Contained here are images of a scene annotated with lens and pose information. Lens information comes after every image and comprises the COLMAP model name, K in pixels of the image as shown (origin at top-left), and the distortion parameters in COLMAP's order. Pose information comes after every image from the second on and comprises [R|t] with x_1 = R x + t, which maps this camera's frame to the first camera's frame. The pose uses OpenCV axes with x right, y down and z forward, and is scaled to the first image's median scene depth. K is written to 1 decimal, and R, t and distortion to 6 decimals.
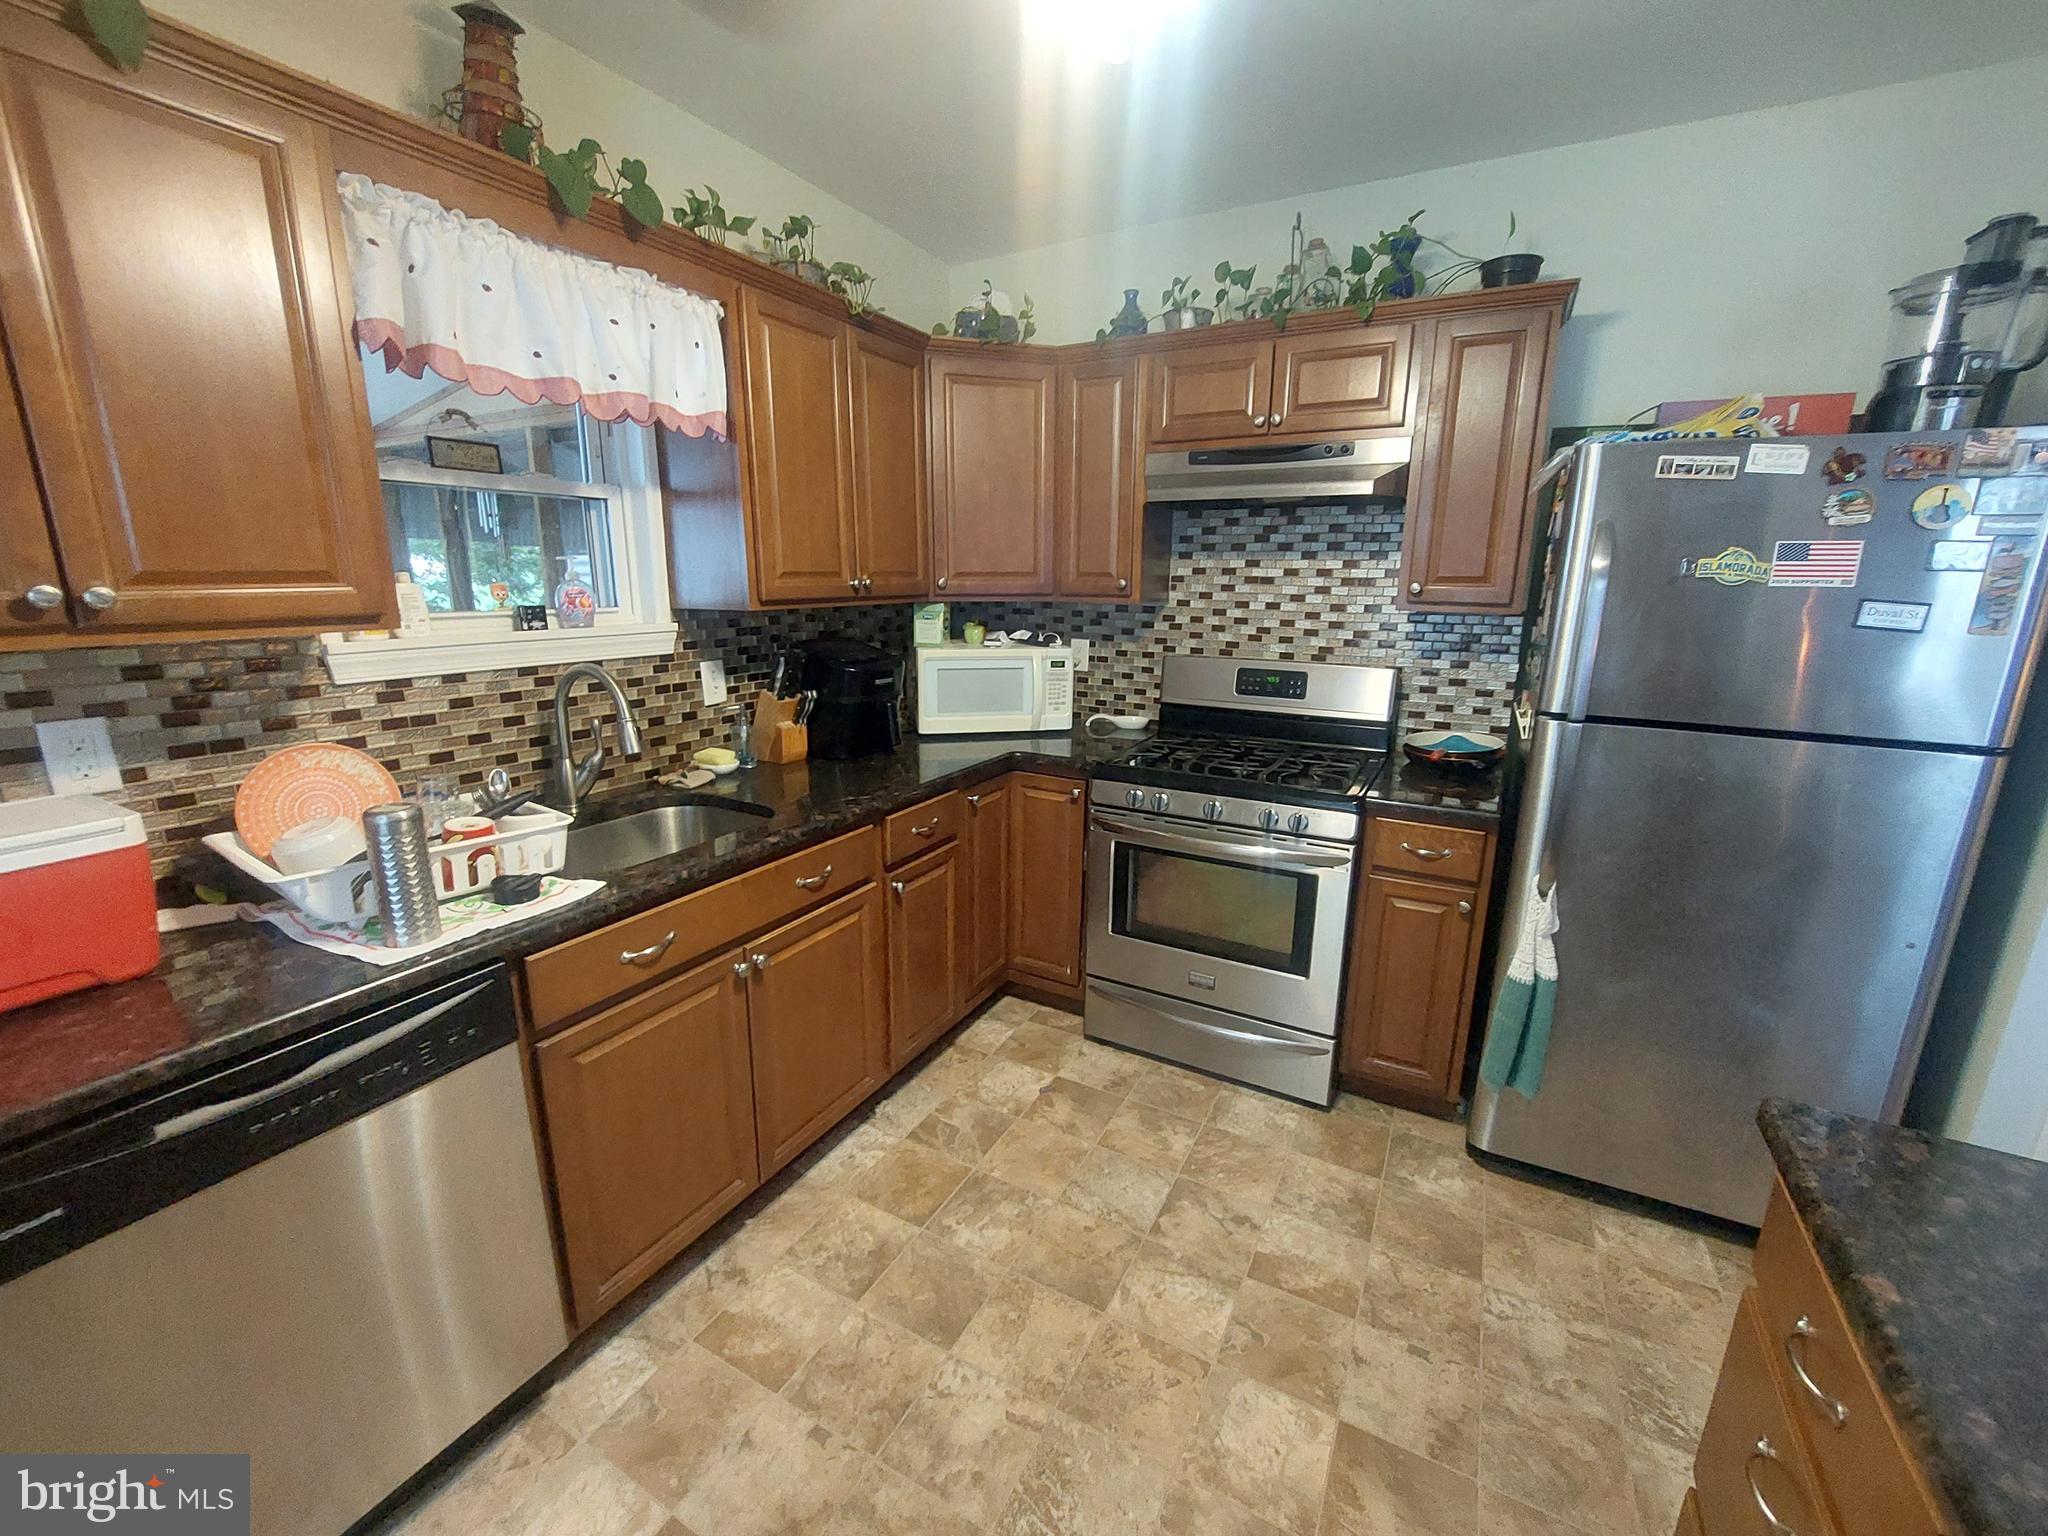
lens RADIAL K [[812.0, 0, 1026.0], [0, 812.0, 769.2], [0, 0, 1]] dist [-0.023402, -0.000009]
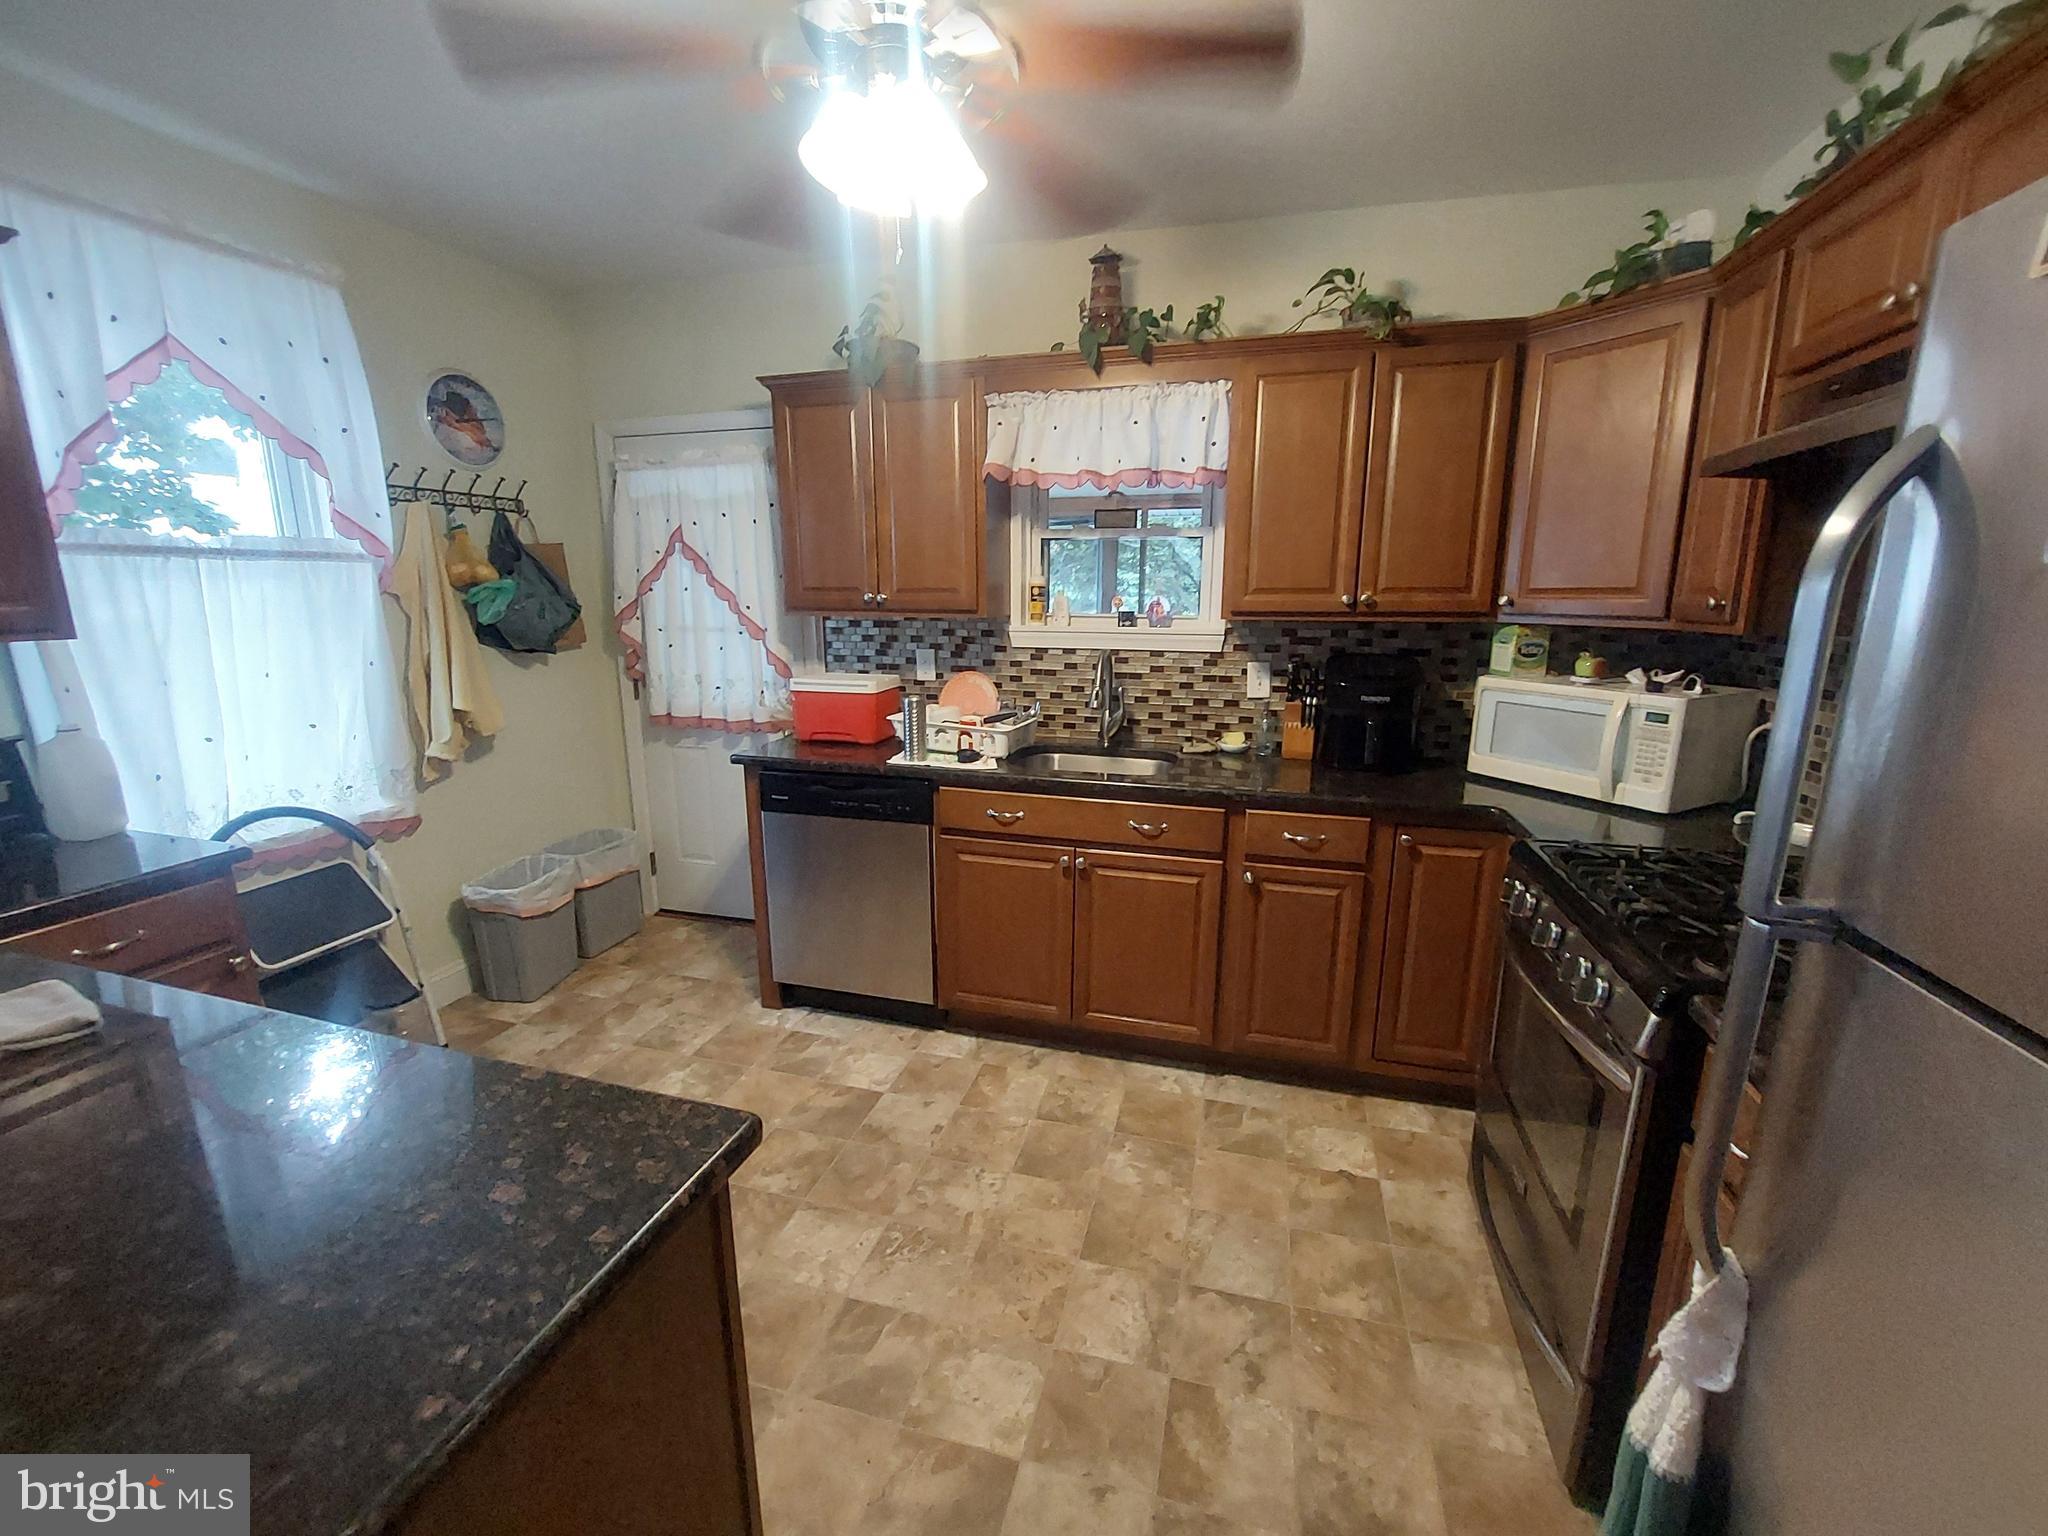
lens RADIAL K [[812.0, 0, 1028.7], [0, 812.0, 765.0], [0, 0, 1]] dist [-0.023402, -0.000009]
pose [[0.230209, 0.195149, -0.953373, 0.899927], [-0.228740, 0.963089, 0.141904, -0.098601], [0.945876, 0.185407, 0.266350, 0.471279]]
